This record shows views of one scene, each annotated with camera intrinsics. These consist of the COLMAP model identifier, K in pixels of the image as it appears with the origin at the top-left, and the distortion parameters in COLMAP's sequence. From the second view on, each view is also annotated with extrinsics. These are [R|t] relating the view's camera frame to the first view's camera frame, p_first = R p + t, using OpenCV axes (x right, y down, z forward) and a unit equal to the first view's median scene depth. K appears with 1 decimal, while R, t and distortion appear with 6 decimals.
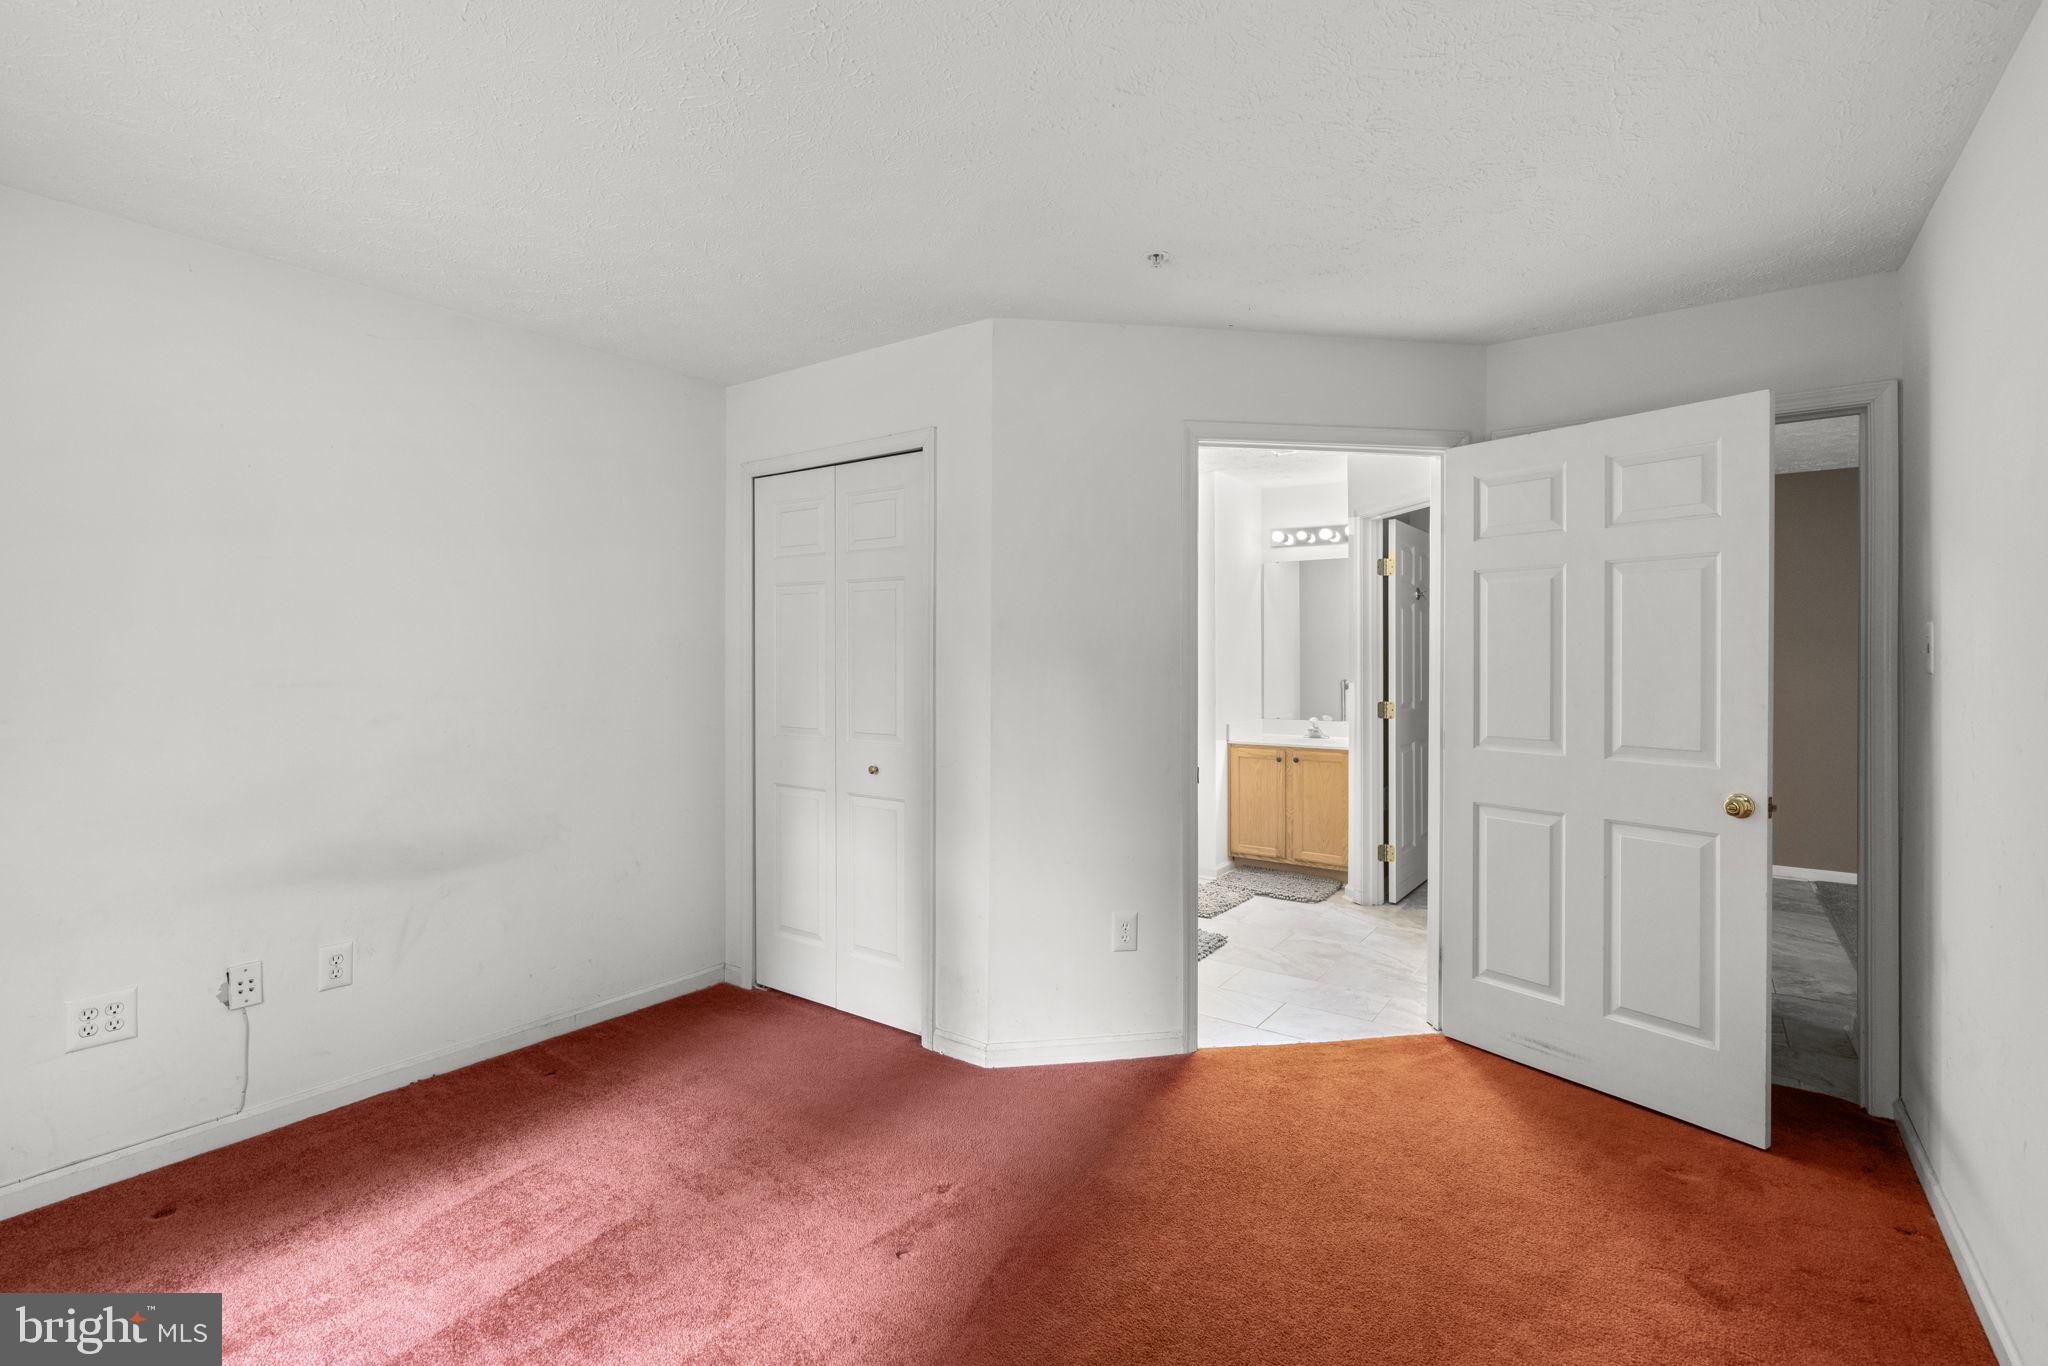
lens RADIAL K [[925.7, 0, 1022.8], [0, 925.7, 697.3], [0, 0, 1]] dist [-0.015368, 0.007273]
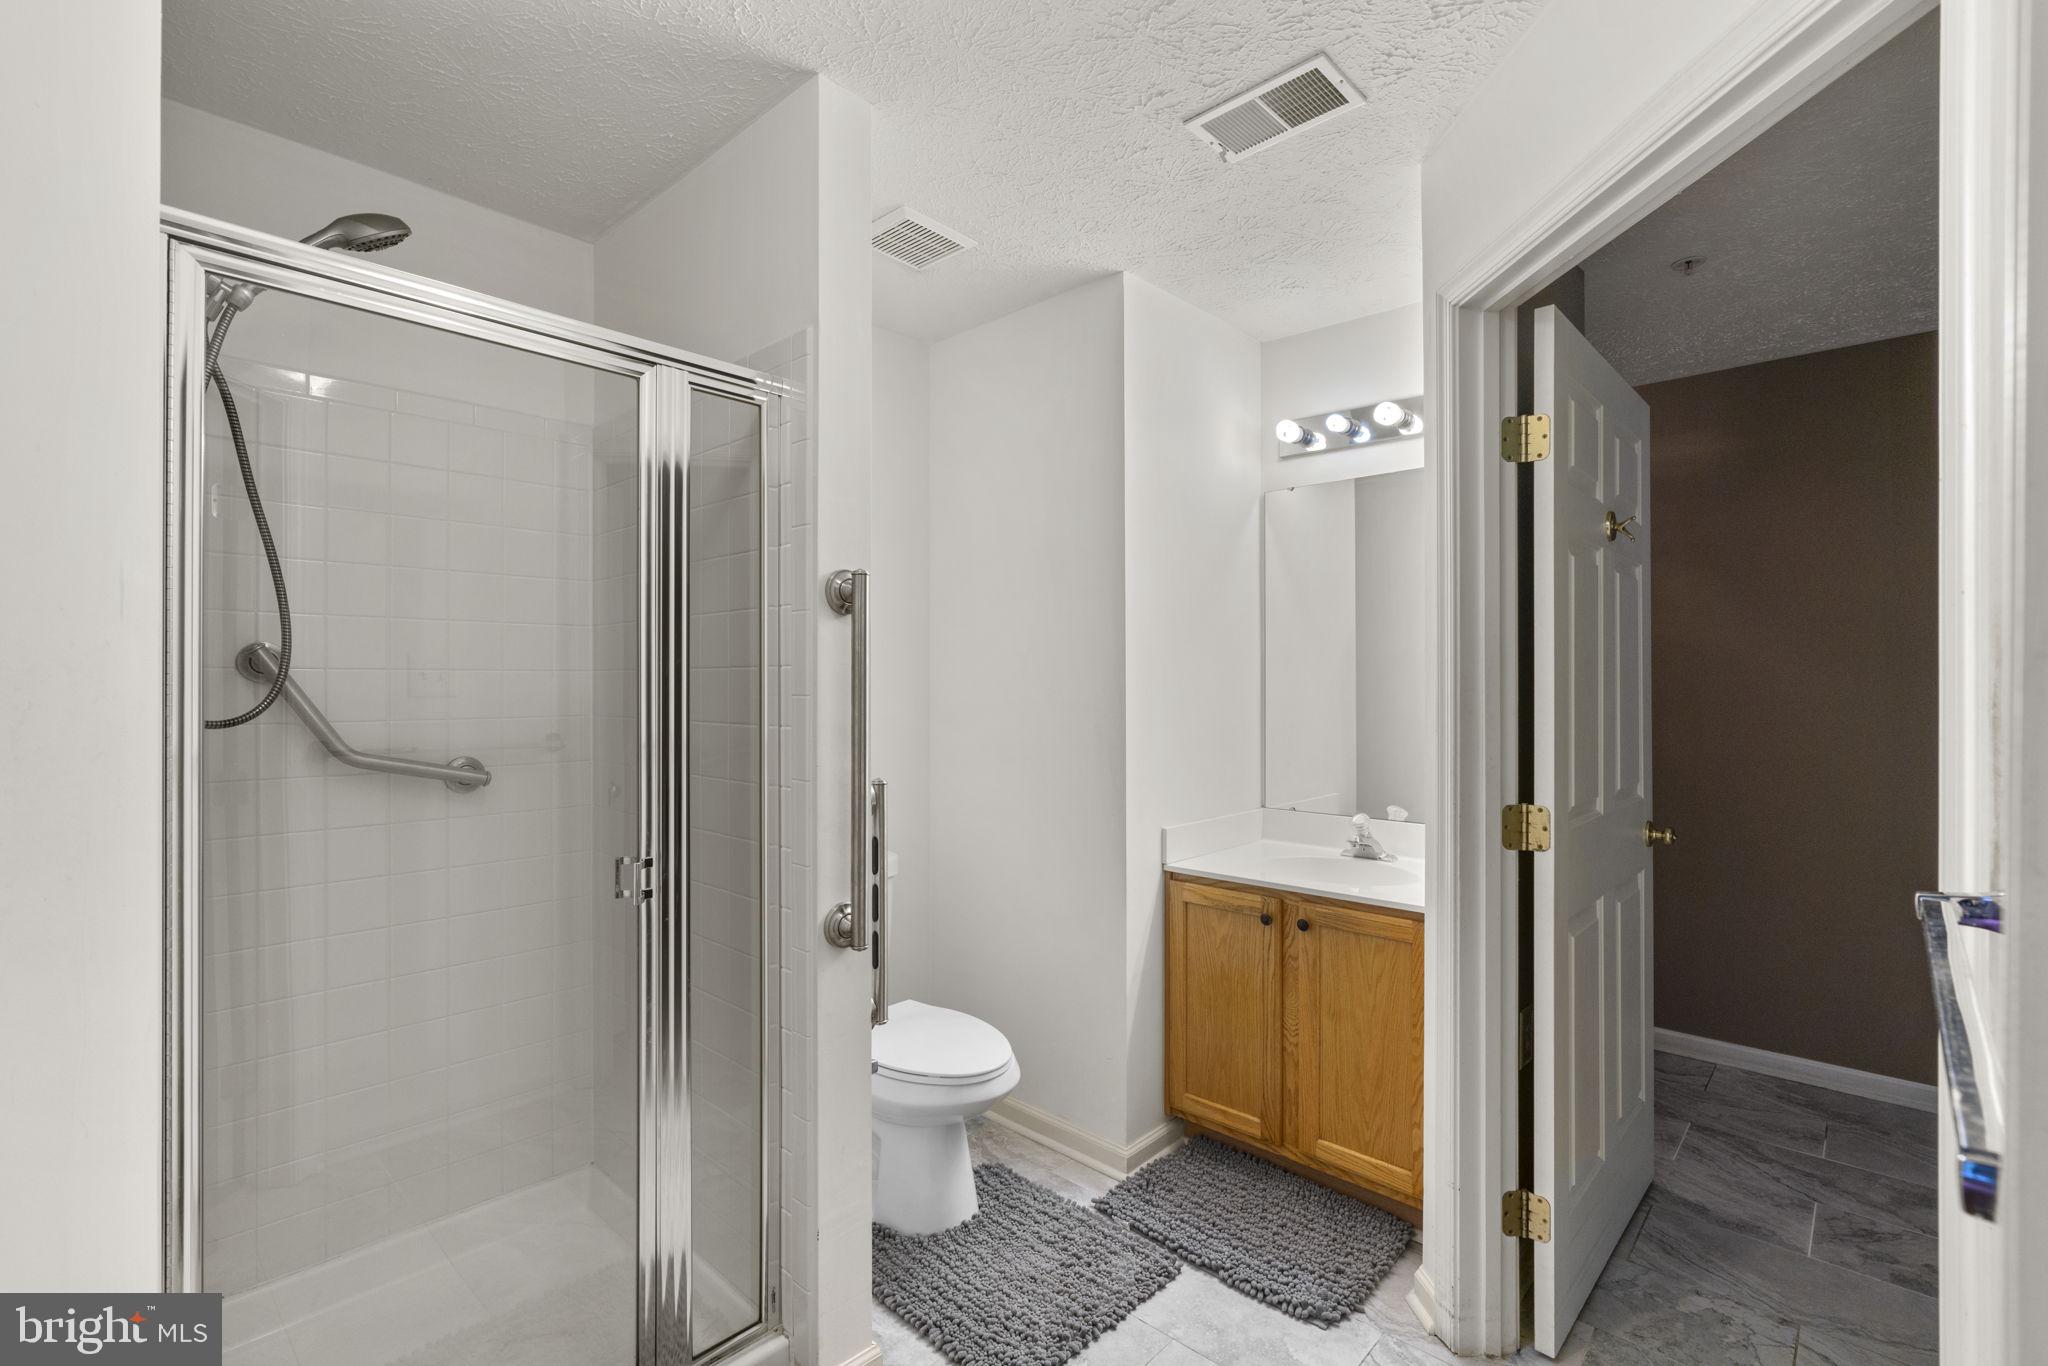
lens RADIAL K [[925.7, 0, 1022.8], [0, 925.7, 697.3], [0, 0, 1]] dist [-0.015368, 0.007273]
pose [[0.991604, 0.008106, -0.129061, 0.220556], [-0.010600, 0.999770, -0.018655, -0.028137], [0.128880, 0.019867, 0.991461, 0.556469]]
